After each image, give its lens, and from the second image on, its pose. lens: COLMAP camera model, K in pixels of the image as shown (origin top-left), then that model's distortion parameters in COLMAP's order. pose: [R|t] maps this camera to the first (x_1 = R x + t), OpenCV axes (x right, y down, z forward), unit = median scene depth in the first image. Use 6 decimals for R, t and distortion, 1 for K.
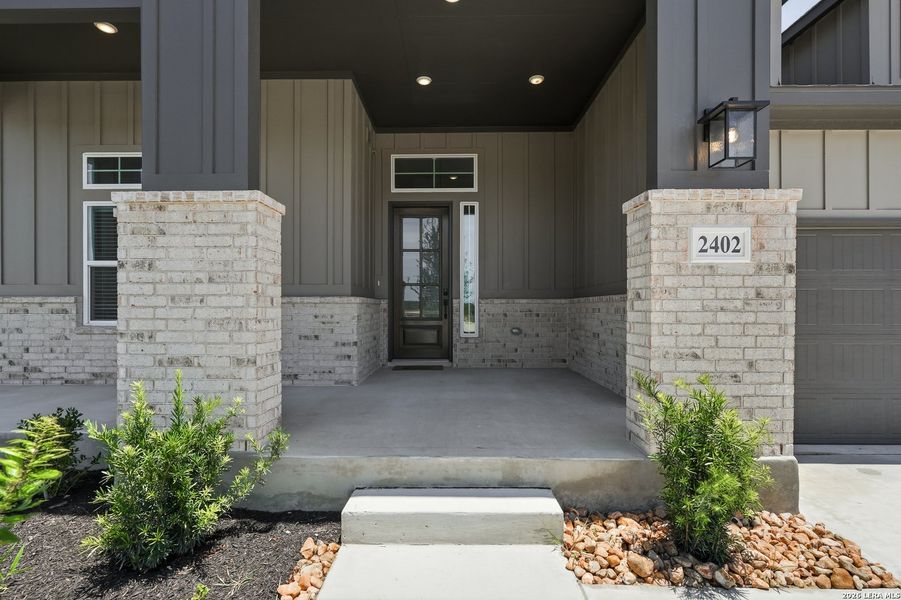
lens RADIAL K [[421.1, 0, 447.7], [0, 421.1, 306.9], [0, 0, 1]] dist [-0.006821, 0.000947]
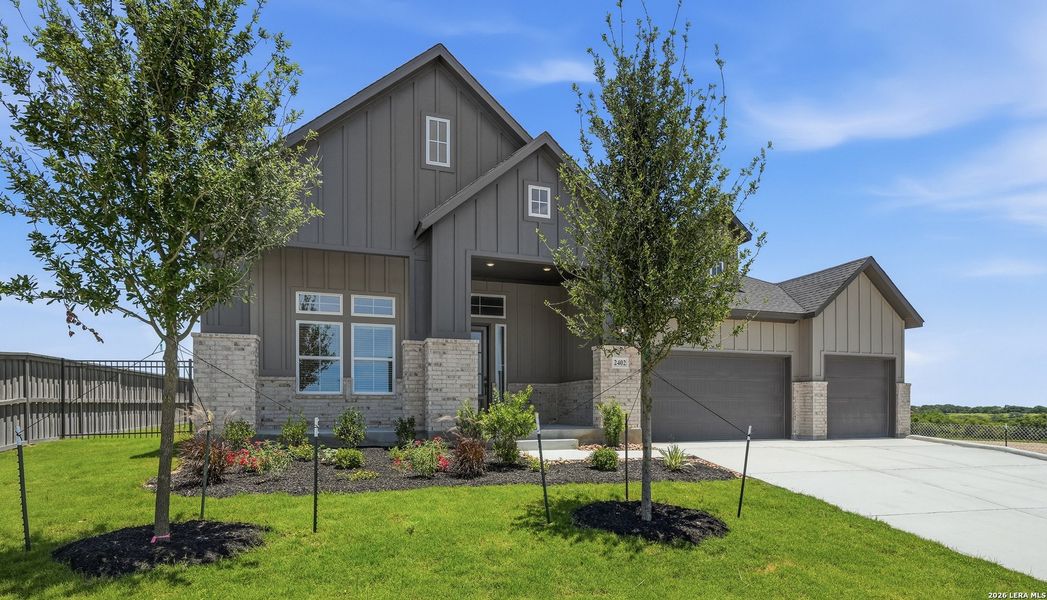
lens RADIAL K [[551.2, 0, 548.7], [0, 551.2, 405.8], [0, 0, 1]] dist [-0.001421, 0.000364]
pose [[0.935958, -0.001396, 0.352108, -1.334242], [0.001943, 0.999997, -0.001202, 0.183175], [-0.352105, 0.001810, 0.935959, -2.723981]]
